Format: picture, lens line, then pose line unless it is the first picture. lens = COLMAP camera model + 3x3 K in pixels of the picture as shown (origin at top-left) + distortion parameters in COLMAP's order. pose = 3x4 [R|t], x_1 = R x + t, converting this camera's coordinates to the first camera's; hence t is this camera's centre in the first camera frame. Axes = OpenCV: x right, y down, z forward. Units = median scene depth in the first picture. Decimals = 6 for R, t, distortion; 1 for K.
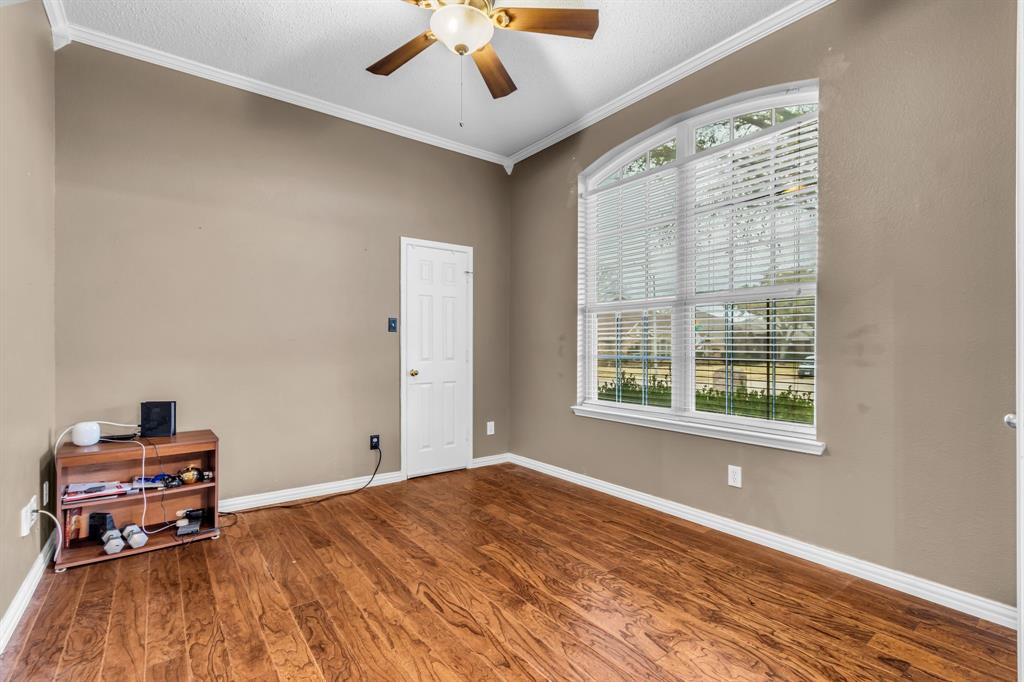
lens RADIAL K [[483.1, 0, 511.9], [0, 483.1, 345.9], [0, 0, 1]] dist [0.003457, -0.000227]
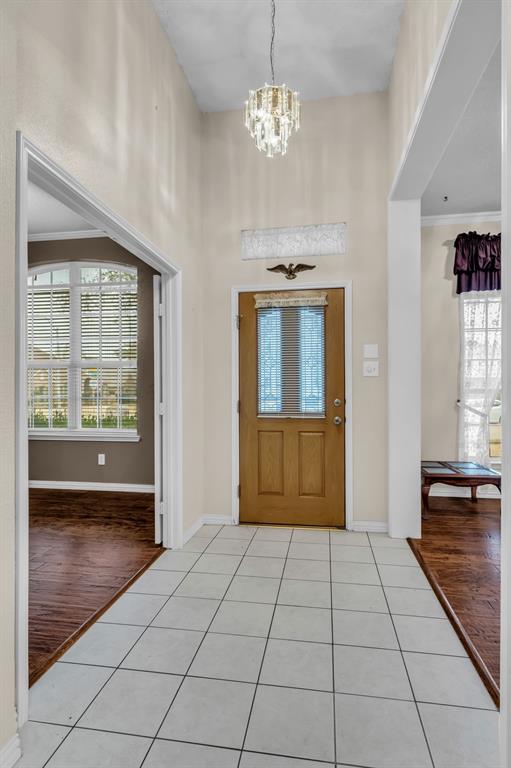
lens RADIAL K [[409.1, 0, 255.5], [0, 409.1, 384.0], [0, 0, 1]] dist [0.001883, 0.000105]
pose [[0.741062, 0.002581, 0.671431, -0.174177], [0.003736, 0.999961, -0.007967, -0.012257], [-0.671426, 0.008413, 0.741024, -0.608649]]
